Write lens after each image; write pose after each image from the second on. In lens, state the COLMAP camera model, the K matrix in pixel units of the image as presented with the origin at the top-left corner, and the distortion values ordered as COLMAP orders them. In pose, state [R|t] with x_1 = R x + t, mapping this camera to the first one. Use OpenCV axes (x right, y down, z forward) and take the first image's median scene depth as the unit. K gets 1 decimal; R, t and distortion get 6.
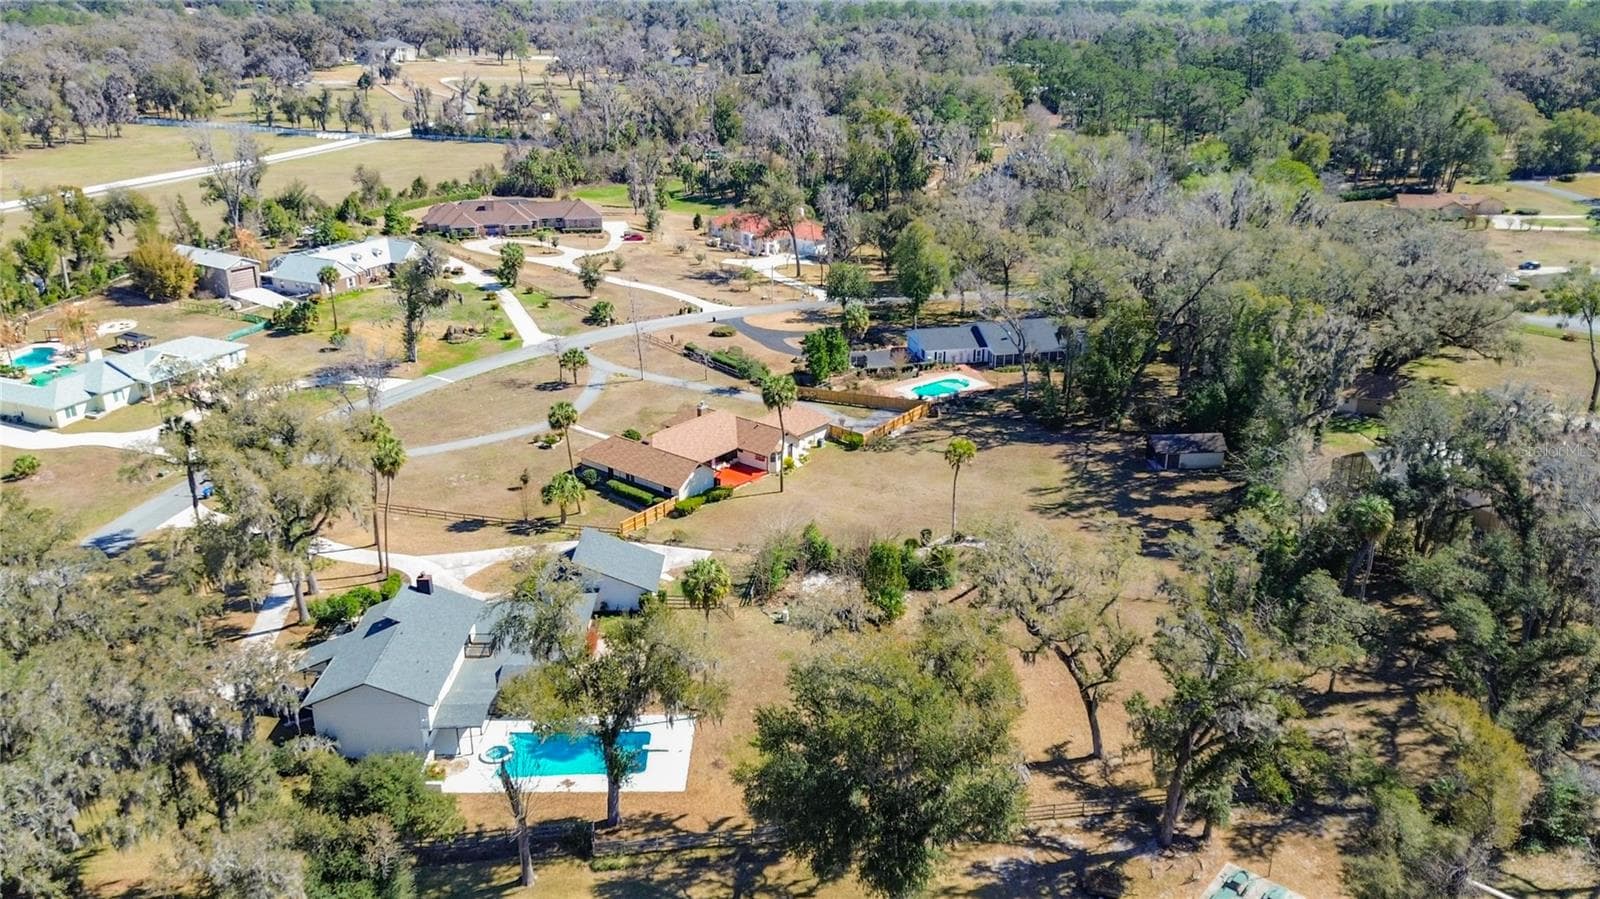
lens RADIAL K [[1131.0, 0, 805.9], [0, 1131.0, 446.0], [0, 0, 1]] dist [0.054634, -0.040040]
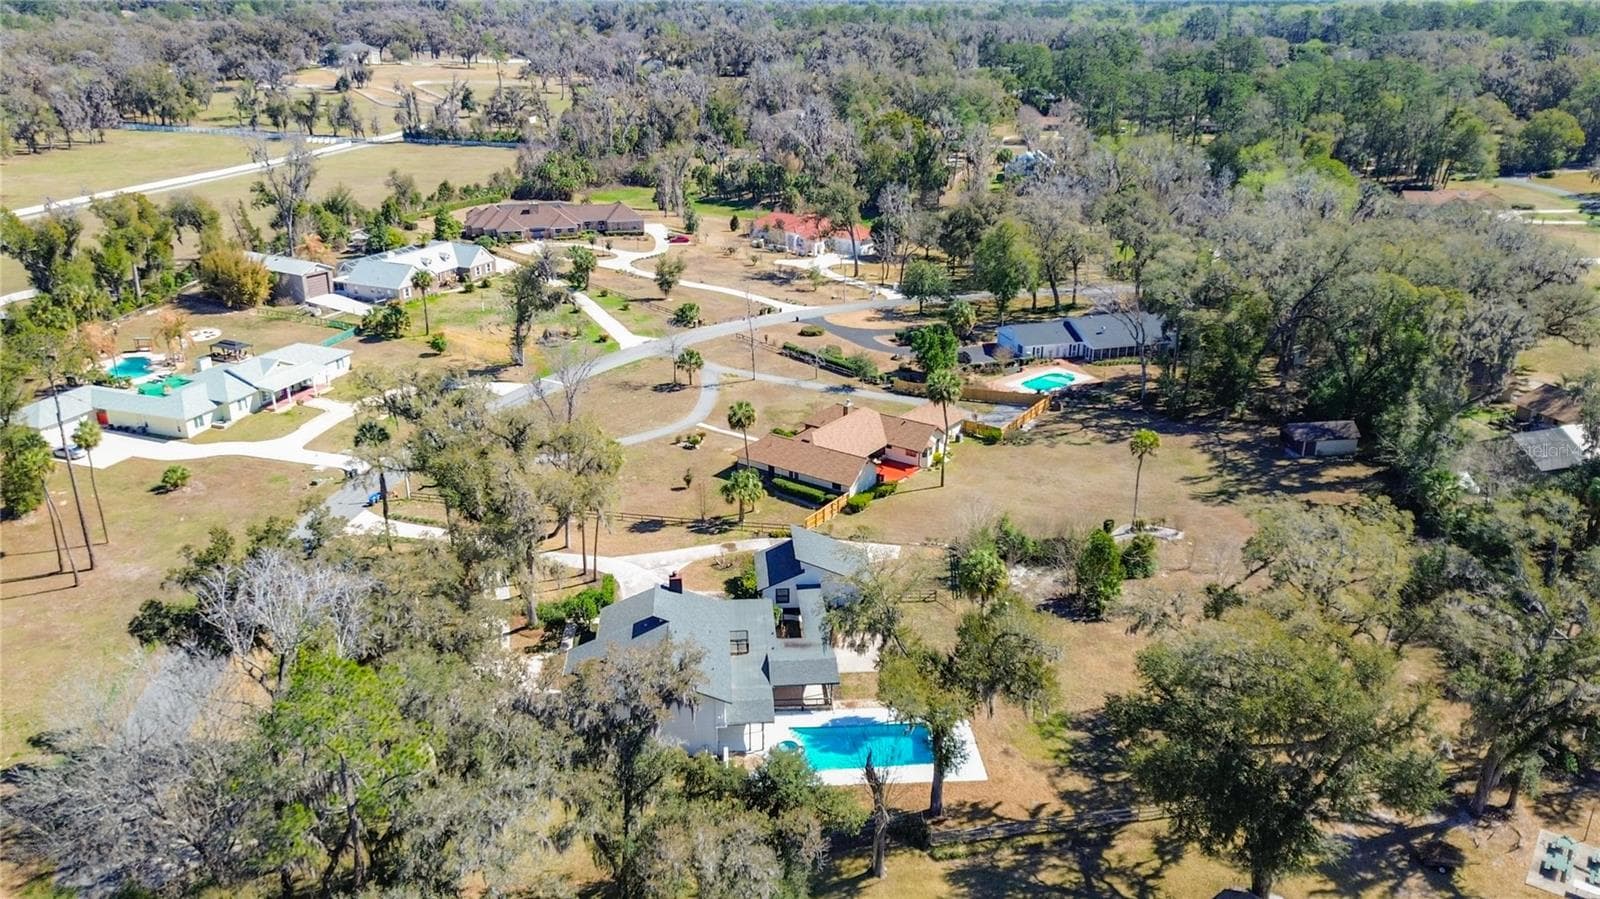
lens RADIAL K [[1131.0, 0, 805.9], [0, 1131.0, 446.0], [0, 0, 1]] dist [0.054634, -0.040040]
pose [[0.997990, -0.020842, 0.059852, -0.149364], [0.021071, 0.999773, -0.003192, 0.003872], [-0.059772, 0.004447, 0.998202, 0.002305]]
